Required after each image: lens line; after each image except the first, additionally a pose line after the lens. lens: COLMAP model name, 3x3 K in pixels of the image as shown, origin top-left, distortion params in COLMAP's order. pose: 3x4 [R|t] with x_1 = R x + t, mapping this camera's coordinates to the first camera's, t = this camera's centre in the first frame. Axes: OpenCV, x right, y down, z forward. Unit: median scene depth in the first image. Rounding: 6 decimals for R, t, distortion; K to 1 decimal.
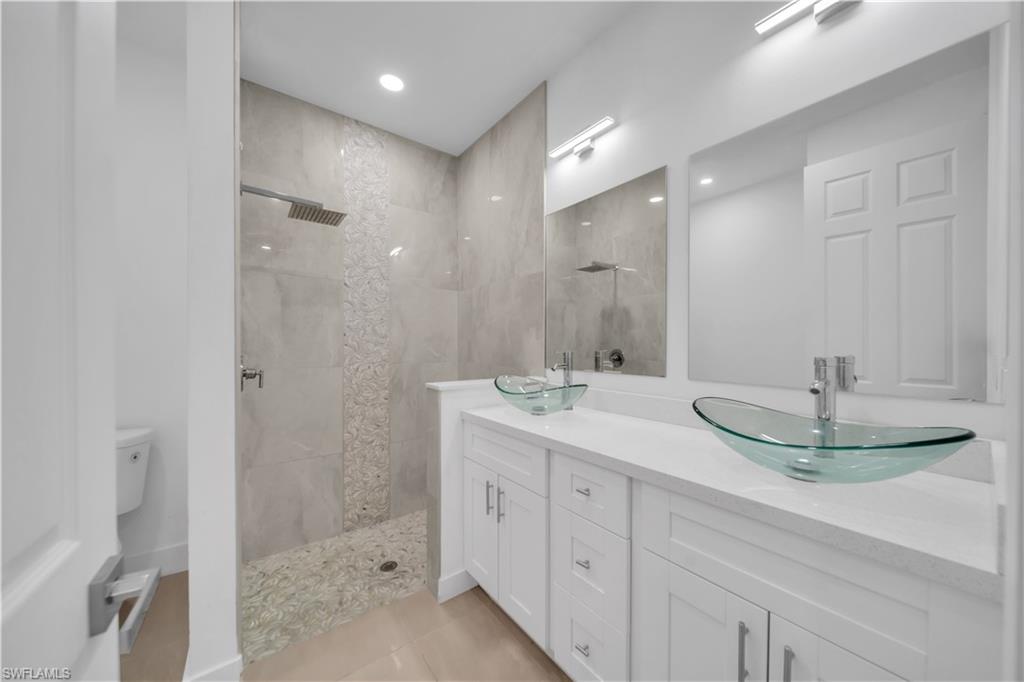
lens RADIAL K [[354.4, 0, 514.6], [0, 354.4, 347.4], [0, 0, 1]] dist [-0.000400, -0.000525]
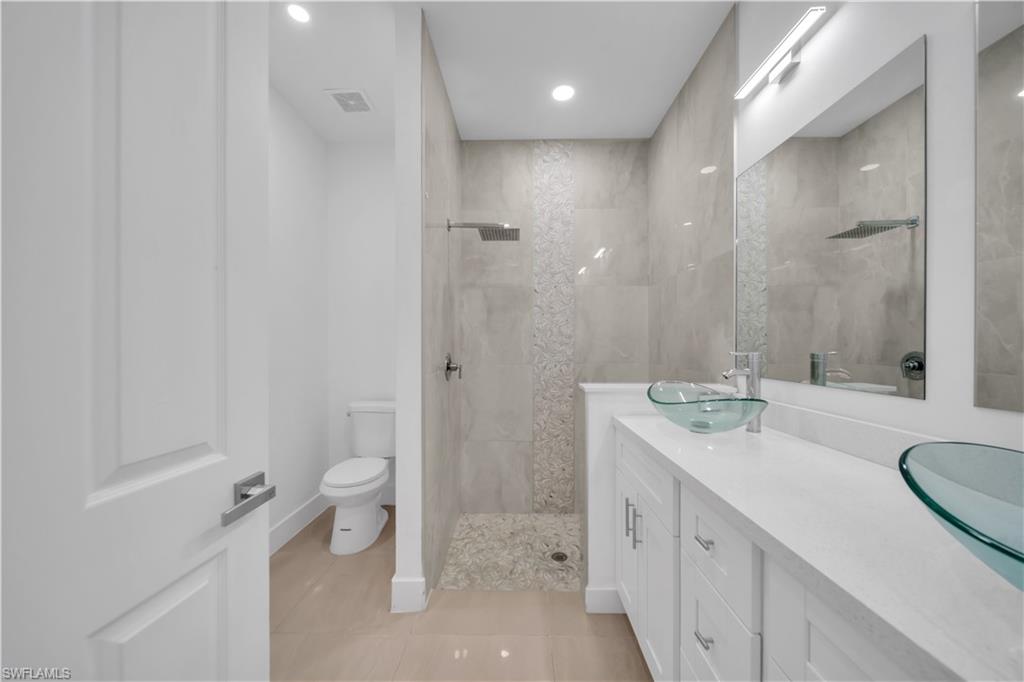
lens RADIAL K [[354.4, 0, 514.1], [0, 354.4, 346.9], [0, 0, 1]] dist [-0.000400, -0.000525]
pose [[0.787420, 0.002619, -0.616411, 0.174487], [-0.004001, 0.999992, -0.000862, 0.000237], [0.616403, 0.003145, 0.787424, 0.088986]]
